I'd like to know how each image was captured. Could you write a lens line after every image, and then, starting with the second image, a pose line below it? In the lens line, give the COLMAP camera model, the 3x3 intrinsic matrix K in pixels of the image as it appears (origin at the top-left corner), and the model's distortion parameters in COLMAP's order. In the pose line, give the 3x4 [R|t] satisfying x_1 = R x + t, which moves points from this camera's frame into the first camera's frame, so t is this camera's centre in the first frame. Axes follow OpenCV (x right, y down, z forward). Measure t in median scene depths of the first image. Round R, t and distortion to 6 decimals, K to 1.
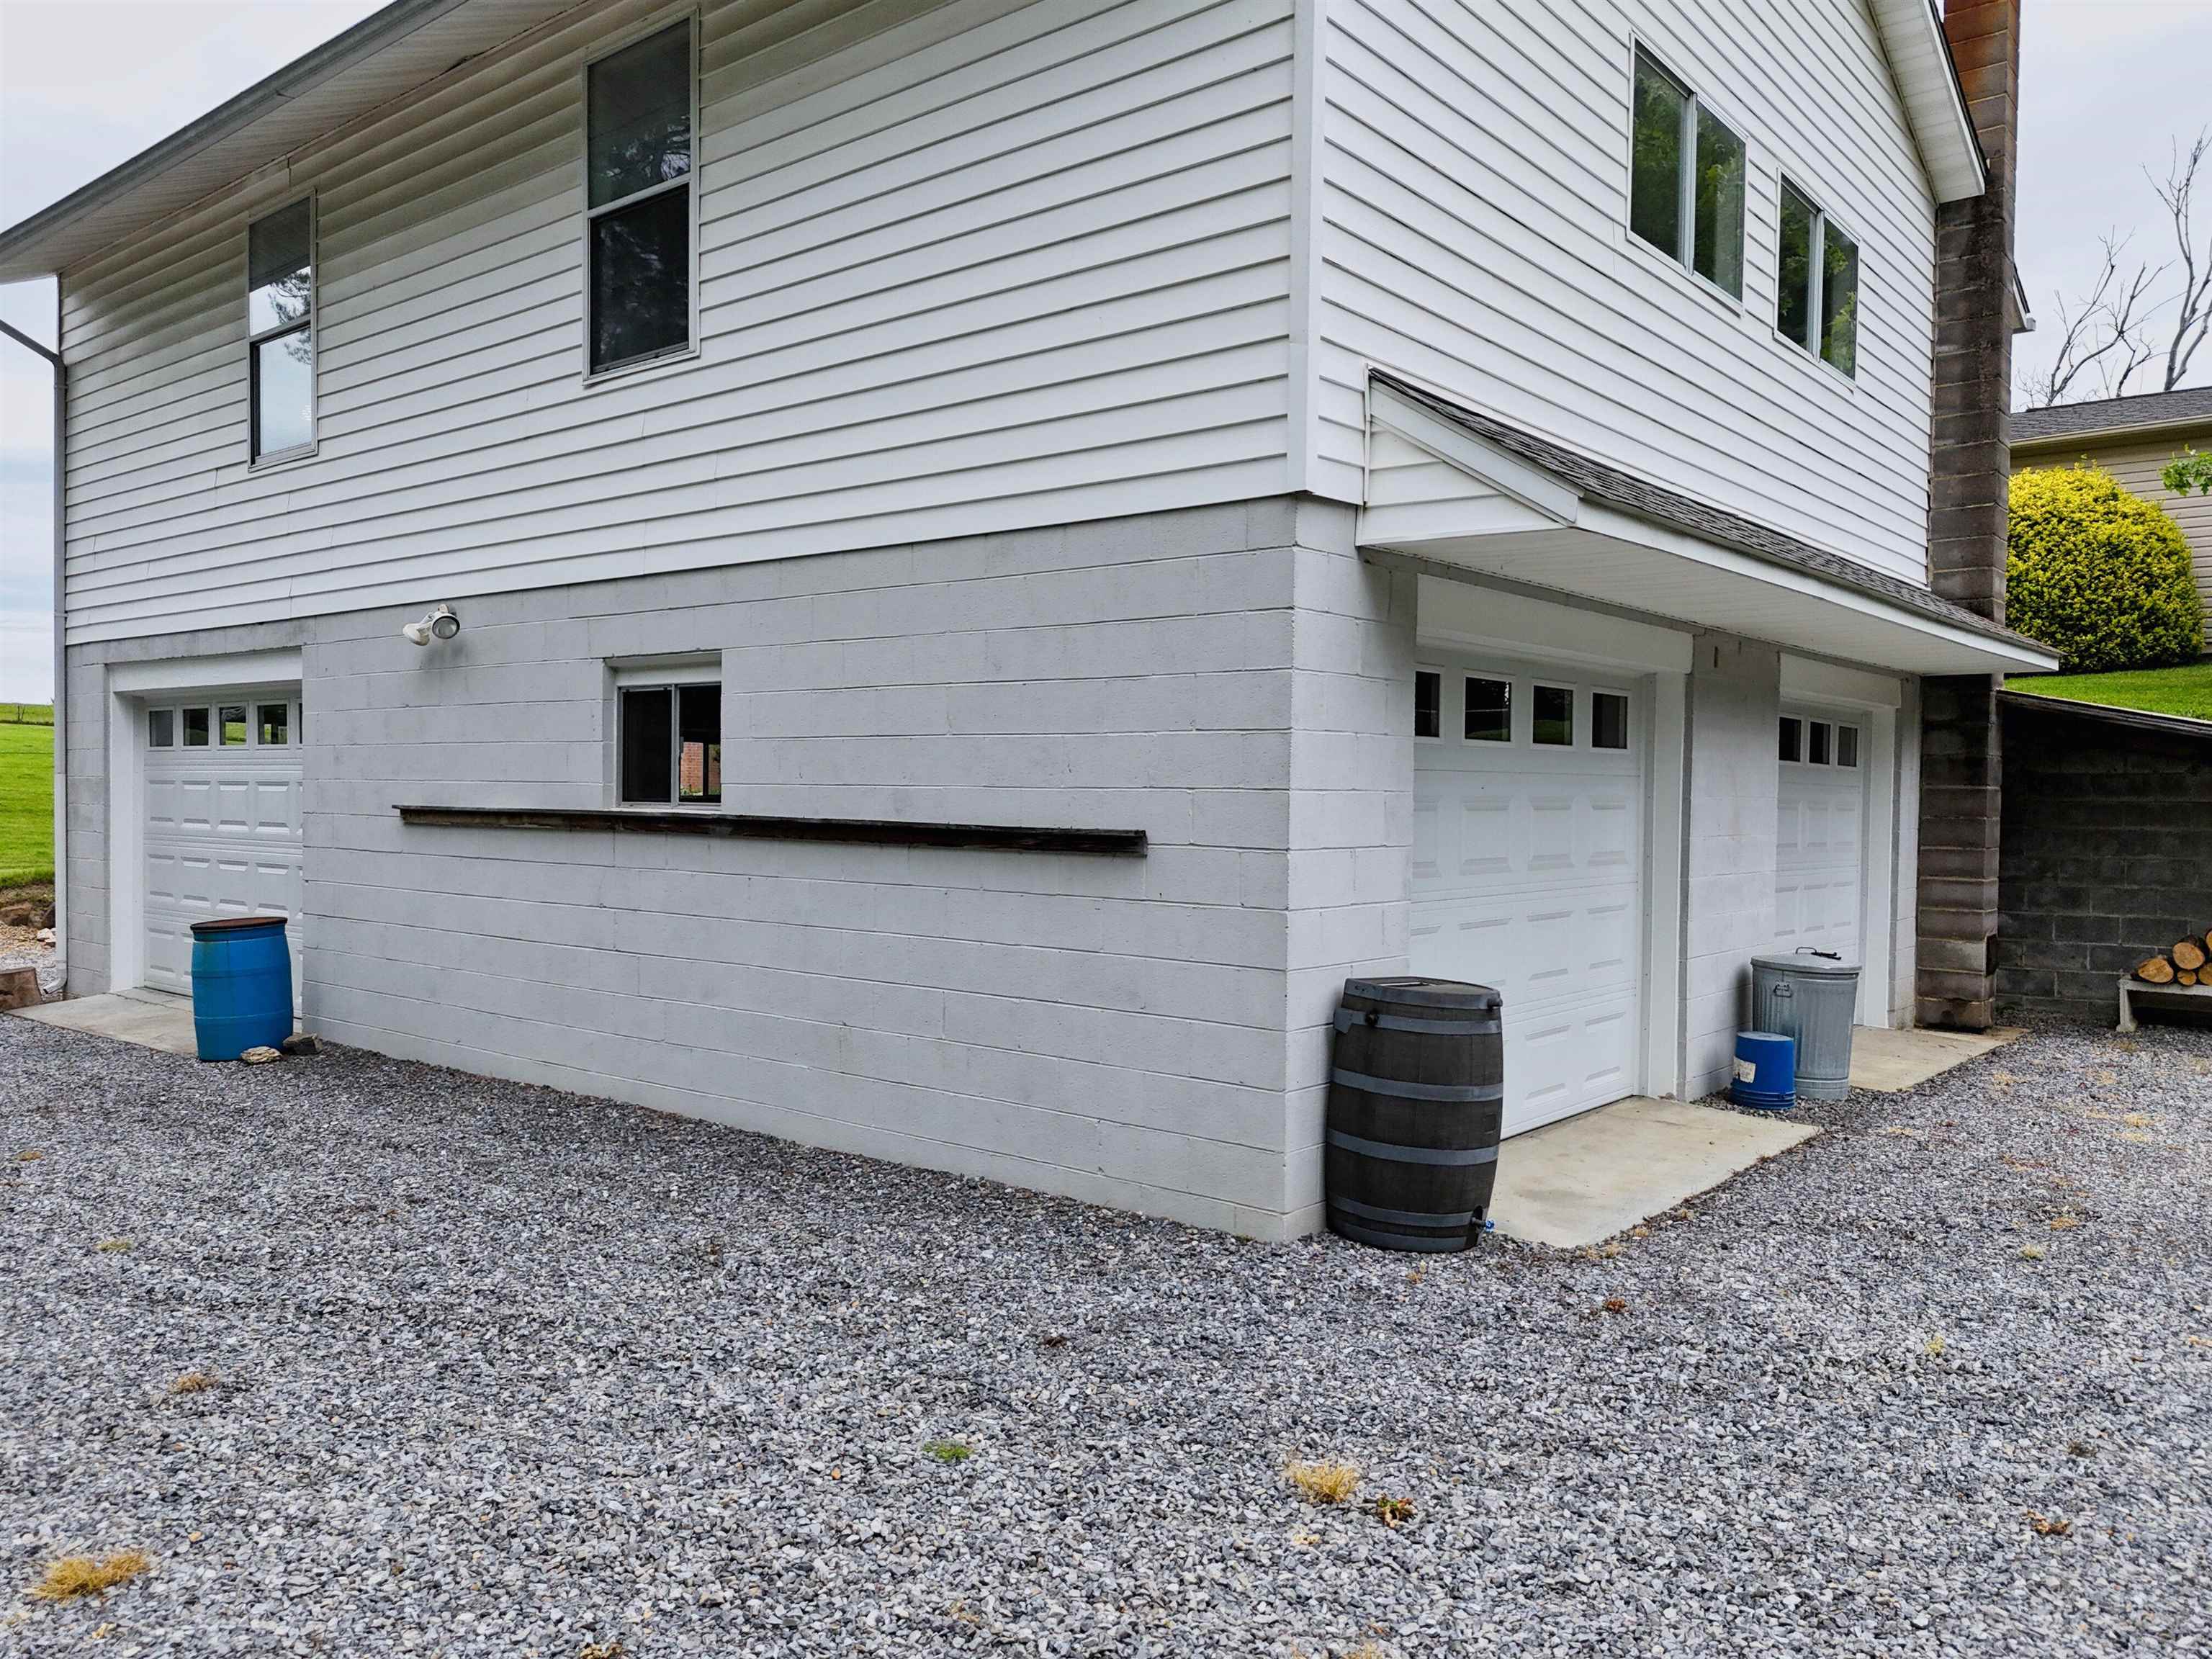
lens RADIAL K [[1635.7, 0, 1113.7], [0, 1635.7, 829.8], [0, 0, 1]] dist [0.061093, -0.057419]
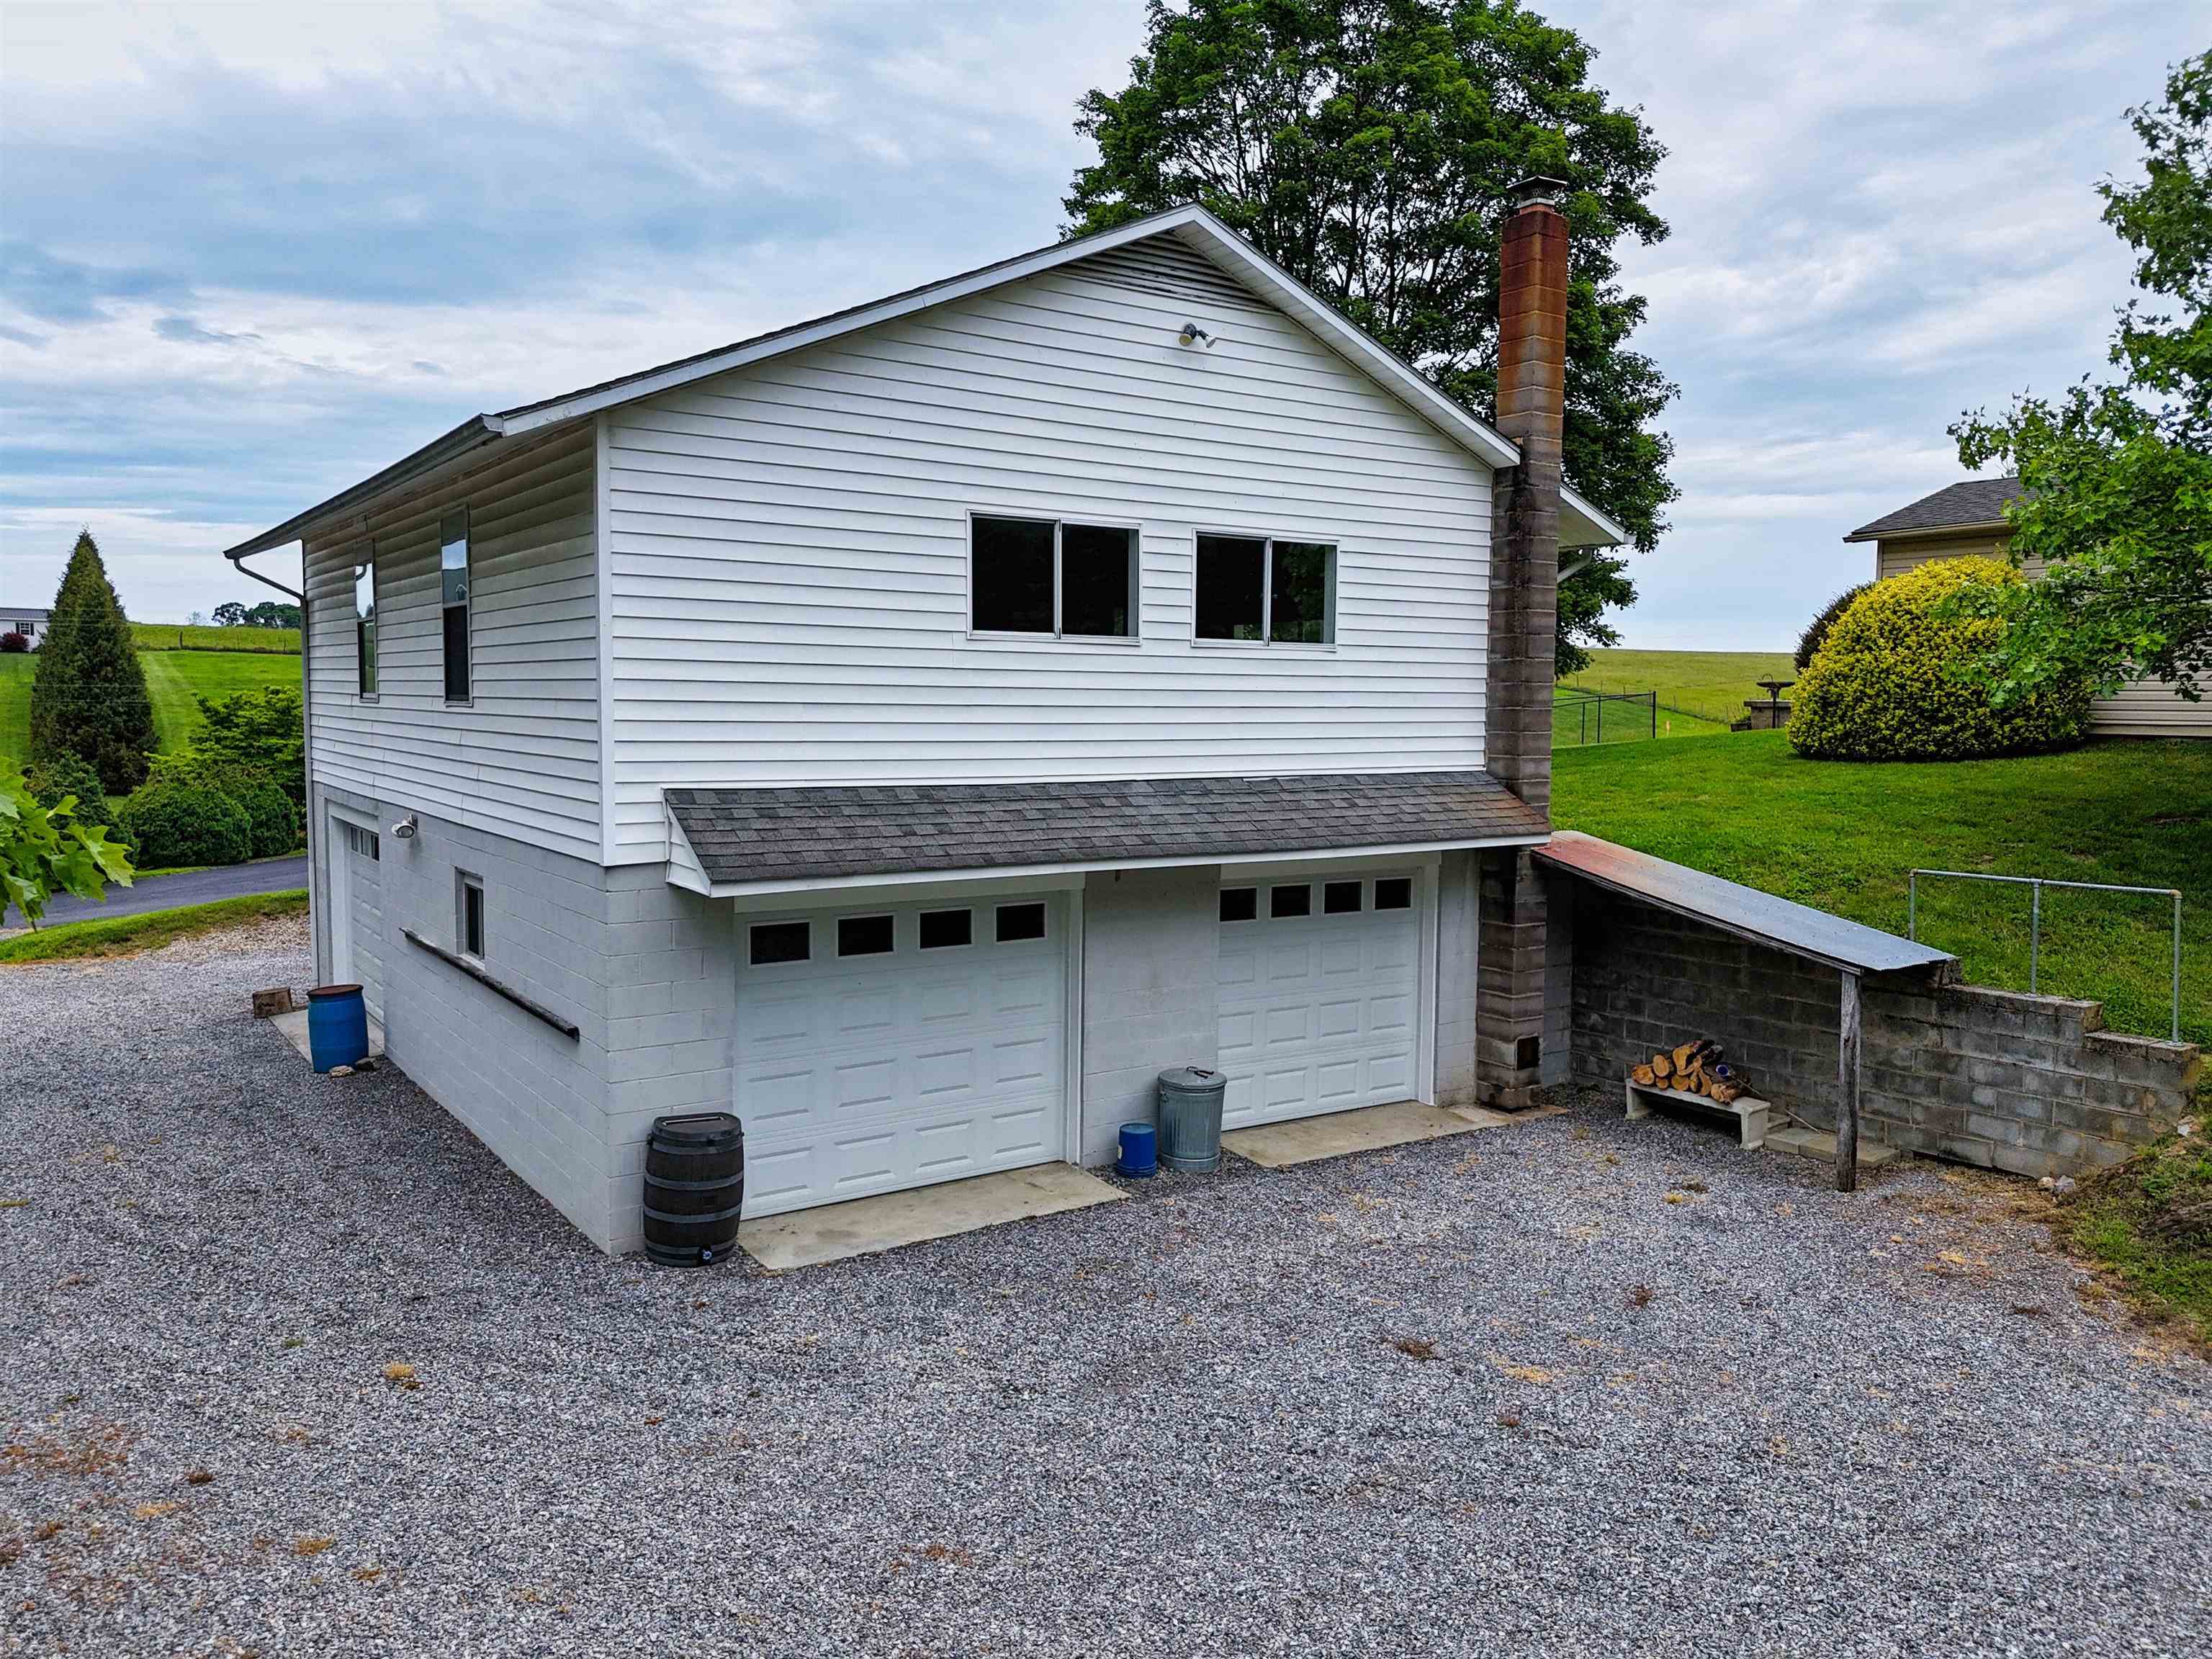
lens RADIAL K [[1634.0, 0, 1107.1], [0, 1634.0, 825.5], [0, 0, 1]] dist [0.061048, -0.054695]
pose [[0.960555, 0.019477, -0.277406, 0.927060], [-0.004653, 0.998530, 0.053996, -0.277302], [0.278050, -0.050575, 0.959234, -0.510473]]
